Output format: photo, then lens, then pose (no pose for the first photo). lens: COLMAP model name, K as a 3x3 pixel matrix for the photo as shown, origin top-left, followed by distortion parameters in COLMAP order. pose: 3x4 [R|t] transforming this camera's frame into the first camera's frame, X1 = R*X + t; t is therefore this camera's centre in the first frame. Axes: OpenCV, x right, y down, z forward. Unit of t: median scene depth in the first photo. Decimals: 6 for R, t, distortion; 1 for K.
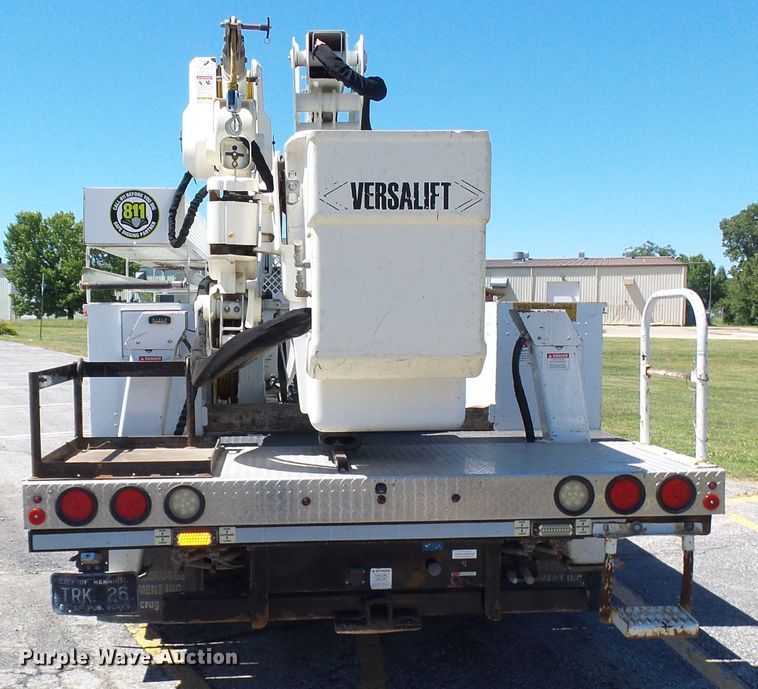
lens RADIAL K [[915.6, 0, 371.7], [0, 915.6, 347.8], [0, 0, 1]] dist [-0.042156, 0.000000]
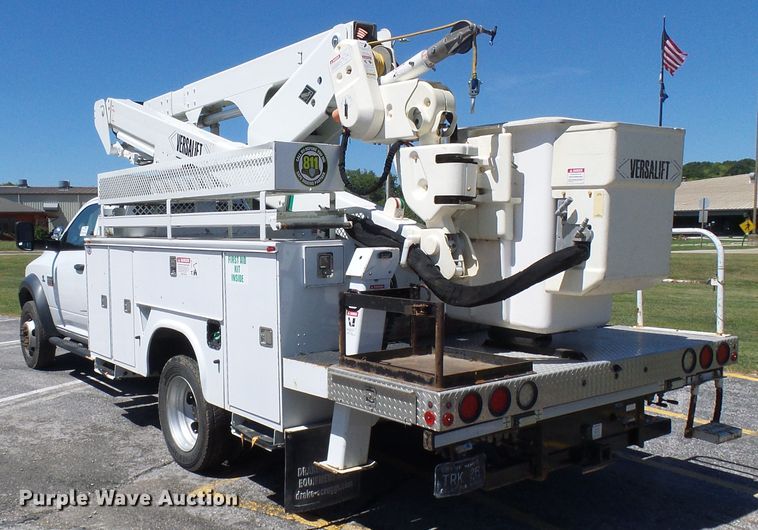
lens RADIAL K [[748.6, 0, 285.9], [0, 748.6, 272.0], [0, 0, 1]] dist [-0.007030, 0.000000]
pose [[0.868599, -0.036749, 0.494151, -0.988944], [0.028030, 0.999293, 0.025045, -0.042478], [-0.494722, -0.007903, 0.869015, 0.216132]]
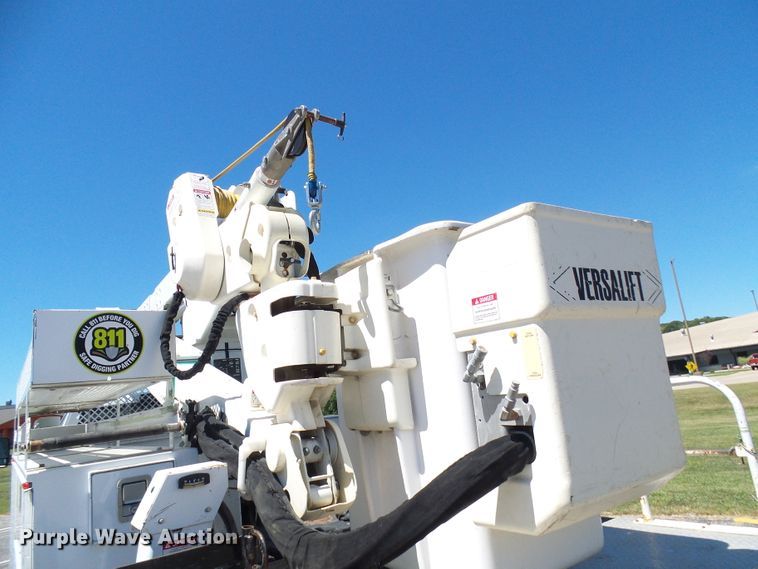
lens RADIAL K [[503.8, 0, 374.7], [0, 503.8, 282.0], [0, 0, 1]] dist [0.001248, -0.005352]
pose [[0.861699, 0.020660, 0.506999, -0.363700], [0.129939, 0.956870, -0.259836, -0.067904], [-0.490501, 0.289779, 0.821850, 0.654604]]
